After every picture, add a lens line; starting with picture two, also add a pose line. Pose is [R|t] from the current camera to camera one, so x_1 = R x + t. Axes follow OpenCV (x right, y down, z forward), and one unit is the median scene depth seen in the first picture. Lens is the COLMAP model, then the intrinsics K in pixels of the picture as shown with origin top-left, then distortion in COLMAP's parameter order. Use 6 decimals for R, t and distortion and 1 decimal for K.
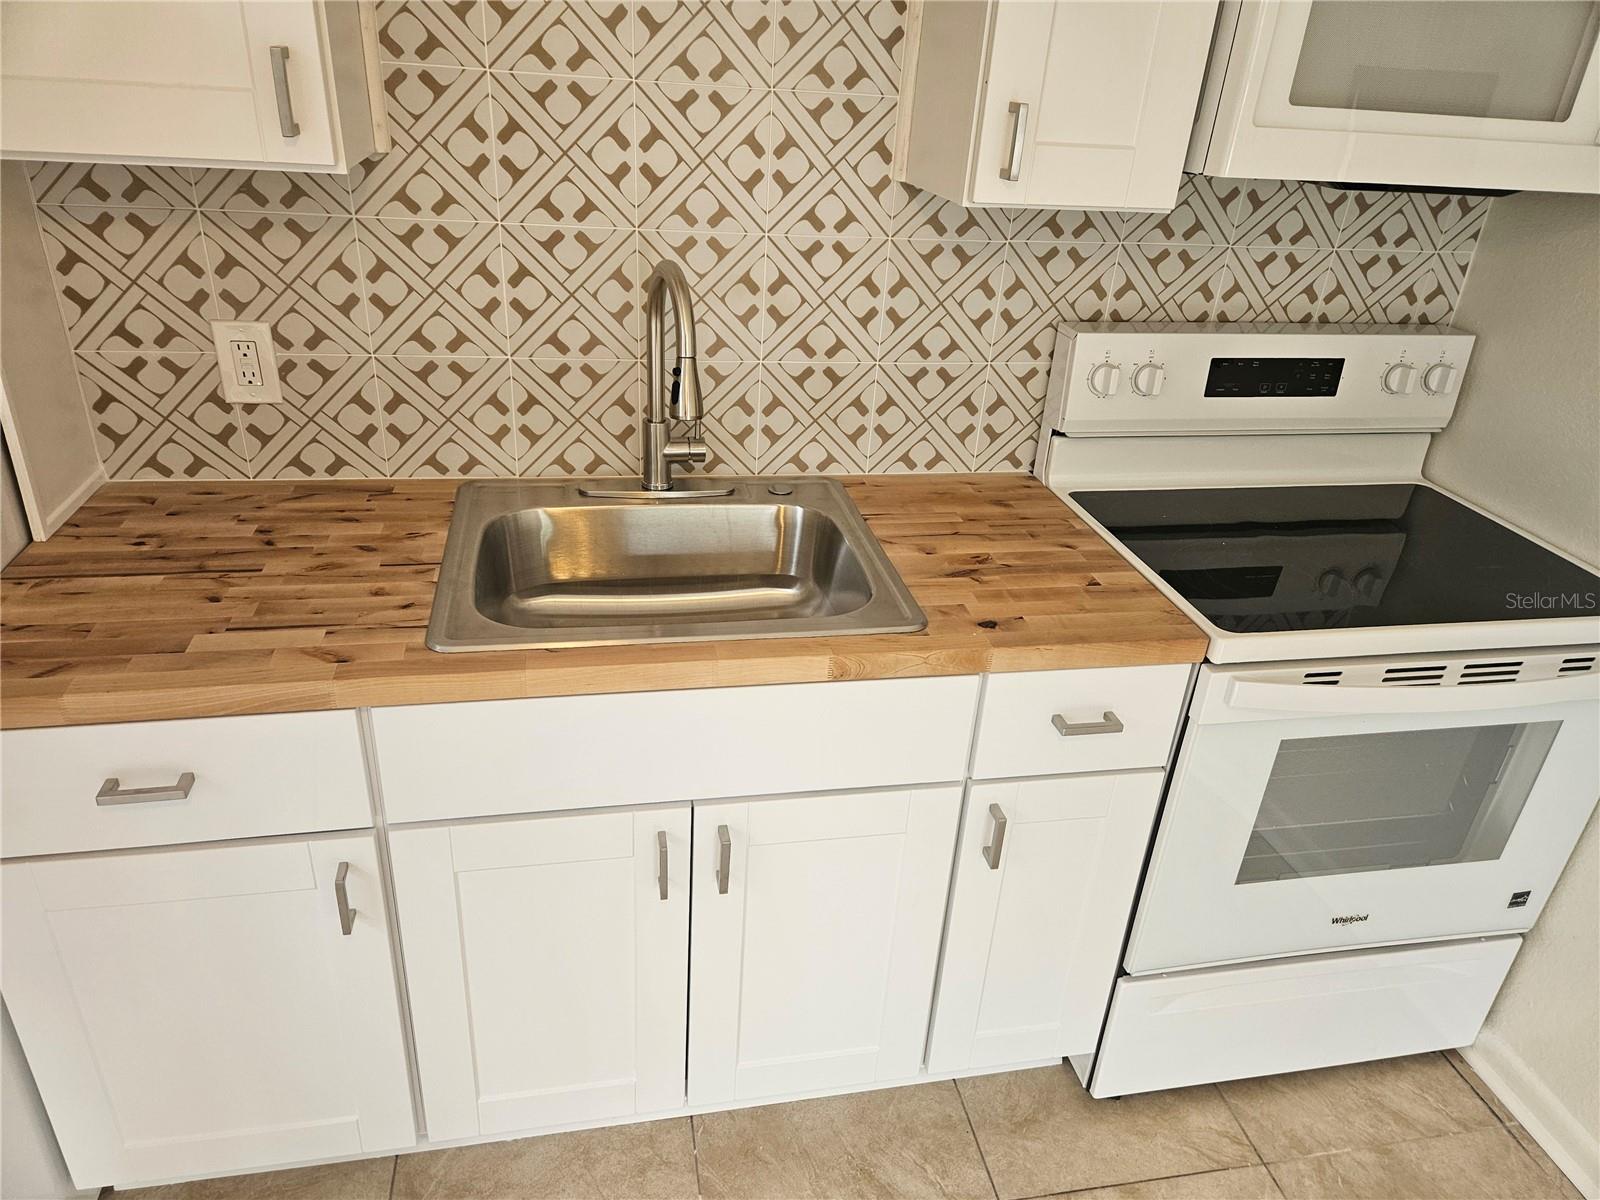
lens RADIAL K [[1064.9, 0, 808.0], [0, 1064.9, 609.4], [0, 0, 1]] dist [0.065868, -0.051217]
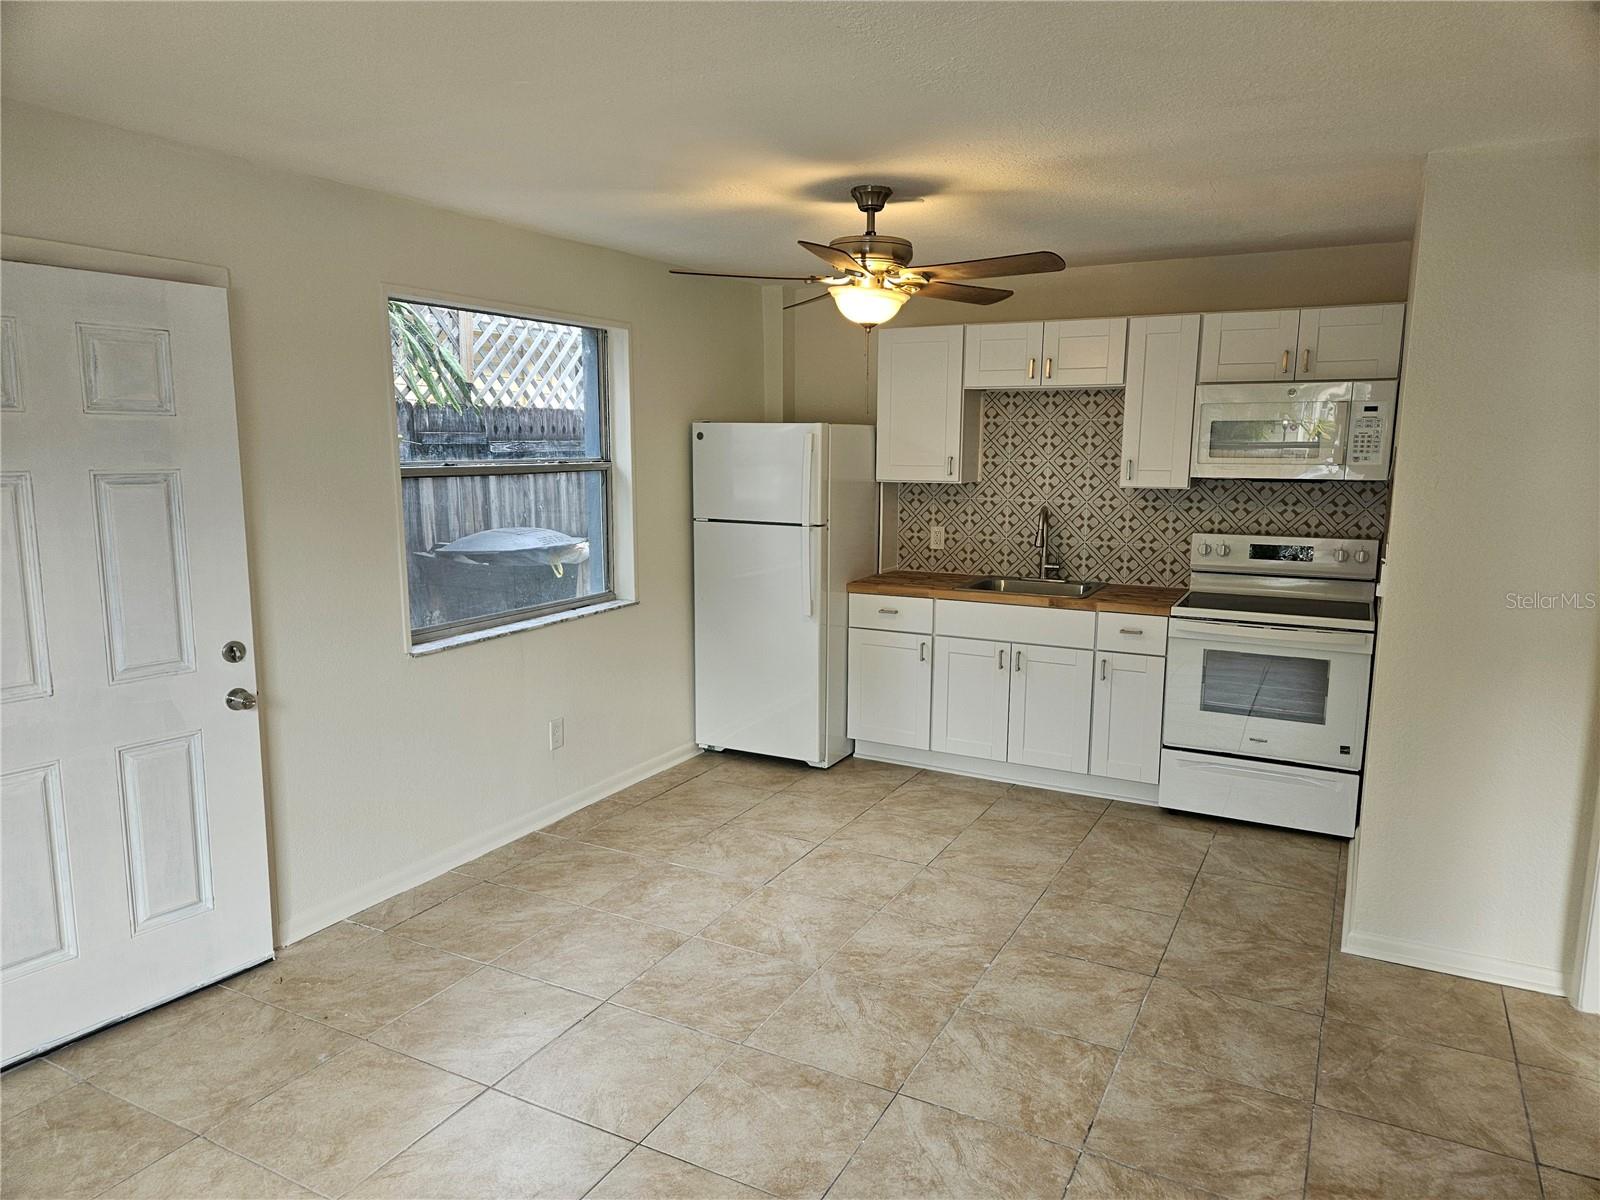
lens RADIAL K [[1064.9, 0, 793.6], [0, 1064.9, 612.6], [0, 0, 1]] dist [0.065868, -0.051217]
pose [[0.769515, 0.044414, -0.637082, 1.298446], [-0.254434, 0.936309, -0.242050, 0.924698], [0.585756, 0.348357, 0.731805, -1.677377]]
